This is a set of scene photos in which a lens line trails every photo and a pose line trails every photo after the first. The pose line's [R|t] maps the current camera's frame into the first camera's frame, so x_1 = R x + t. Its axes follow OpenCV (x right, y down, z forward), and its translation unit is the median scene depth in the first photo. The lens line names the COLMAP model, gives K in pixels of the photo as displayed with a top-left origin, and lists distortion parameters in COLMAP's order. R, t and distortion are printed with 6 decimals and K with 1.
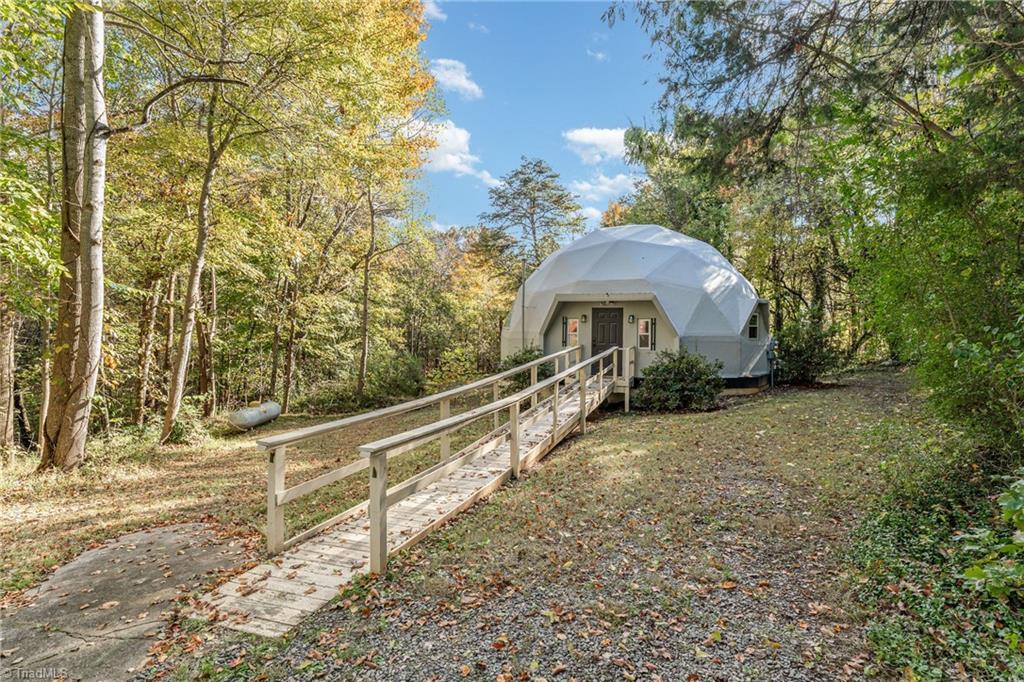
lens RADIAL K [[496.3, 0, 513.1], [0, 496.3, 339.7], [0, 0, 1]] dist [0.002562, -0.000274]
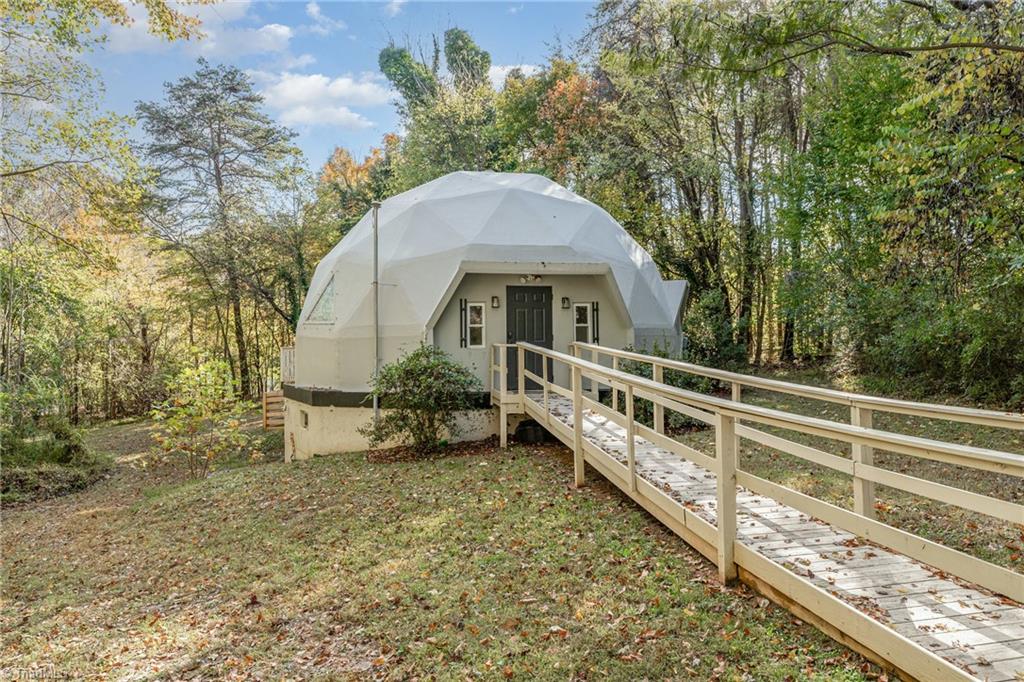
lens RADIAL K [[691.8, 0, 512.3], [0, 691.8, 330.8], [0, 0, 1]] dist [0.001203, -0.001157]
pose [[0.856072, -0.006947, 0.516809, -0.299304], [0.027325, 0.999120, -0.031832, 0.023196], [-0.516133, 0.041372, 0.855509, 0.232823]]
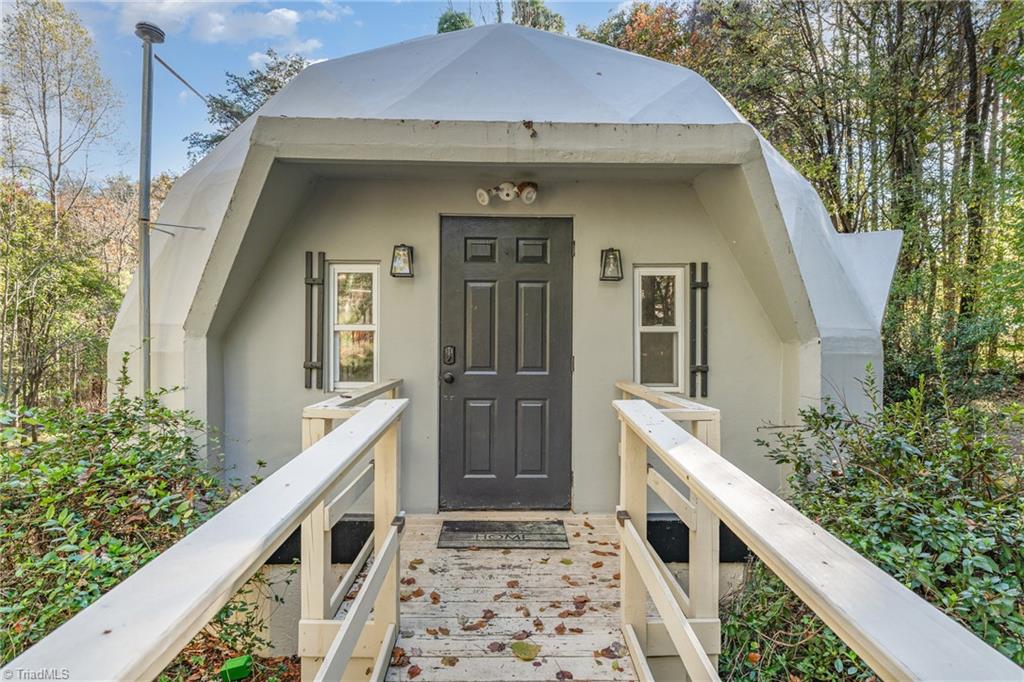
lens RADIAL K [[576.0, 0, 511.5], [0, 576.0, 341.5], [0, 0, 1]] dist [0.002225, 0.000109]
pose [[0.927910, -0.003139, 0.372791, 0.091913], [0.008951, 0.999864, -0.013862, -0.002370], [-0.372697, 0.016199, 0.927812, 0.748233]]
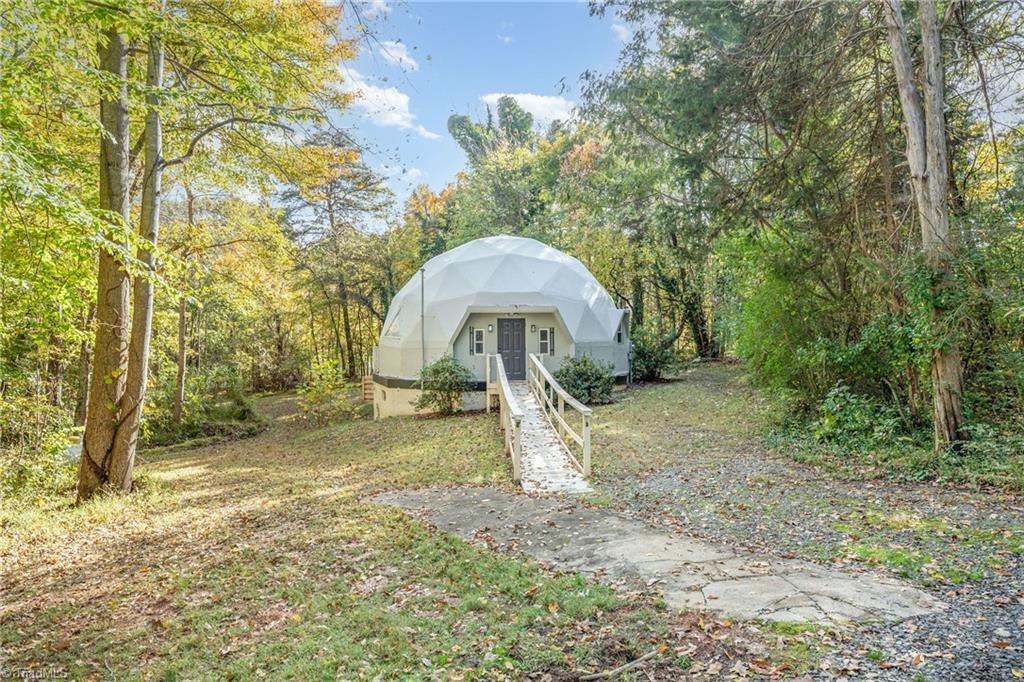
lens RADIAL K [[630.2, 0, 512.0], [0, 630.2, 346.2], [0, 0, 1]] dist [-0.008451, -0.000161]
pose [[0.912640, -0.024968, 0.408002, -0.375402], [0.022214, 0.999687, 0.011485, -0.018744], [-0.408161, -0.001418, 0.912909, -0.268475]]
